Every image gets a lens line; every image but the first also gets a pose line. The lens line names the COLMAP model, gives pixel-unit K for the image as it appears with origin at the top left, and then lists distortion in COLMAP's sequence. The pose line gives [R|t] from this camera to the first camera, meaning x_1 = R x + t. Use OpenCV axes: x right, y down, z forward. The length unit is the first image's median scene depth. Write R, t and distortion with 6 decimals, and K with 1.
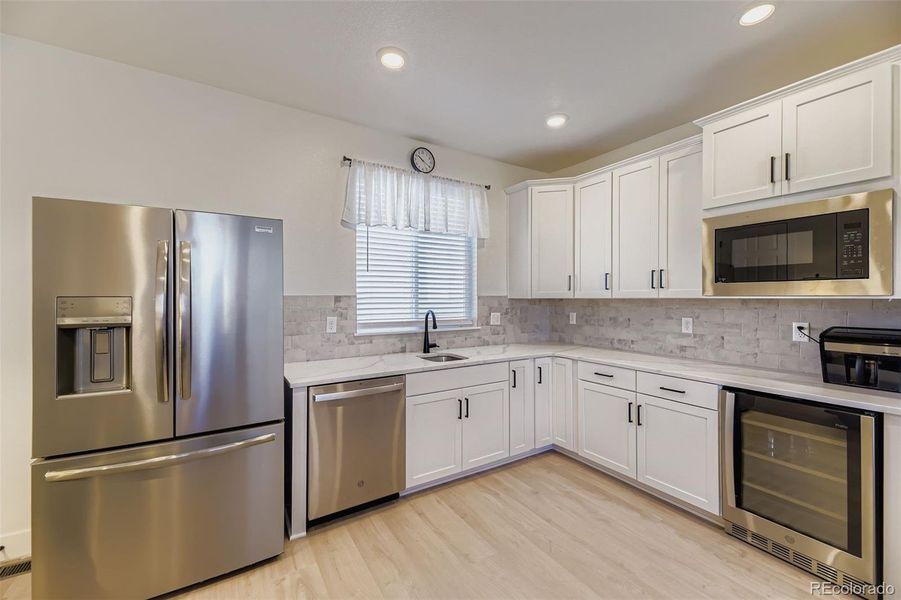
lens RADIAL K [[368.9, 0, 447.8], [0, 368.9, 300.0], [0, 0, 1]] dist [0.019059, -0.000052]
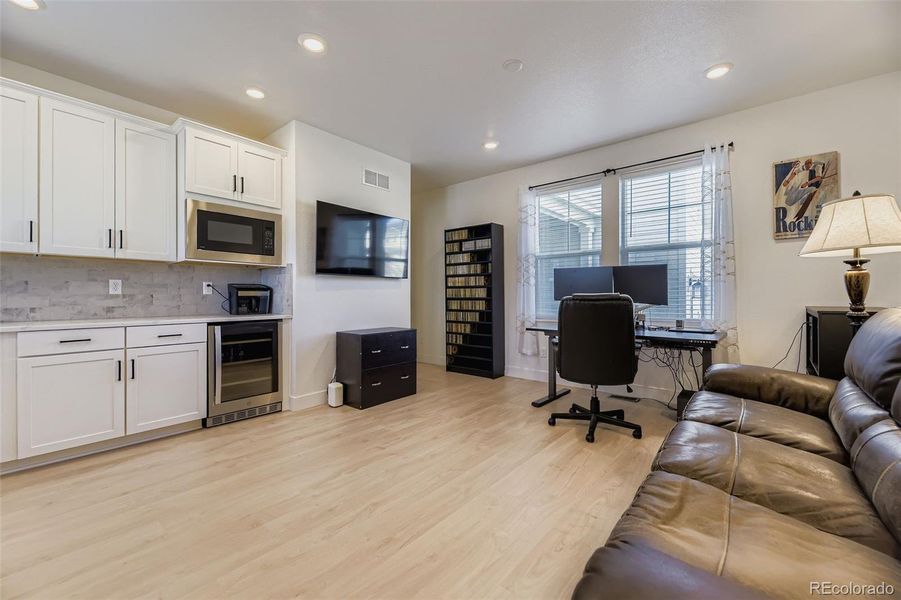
lens RADIAL K [[368.9, 0, 447.8], [0, 368.9, 300.0], [0, 0, 1]] dist [0.019059, -0.000052]
pose [[-0.305374, -0.009610, 0.952184, -0.704288], [0.006923, 0.999900, 0.012311, 0.106508], [-0.952207, 0.010351, -0.305277, 0.461423]]
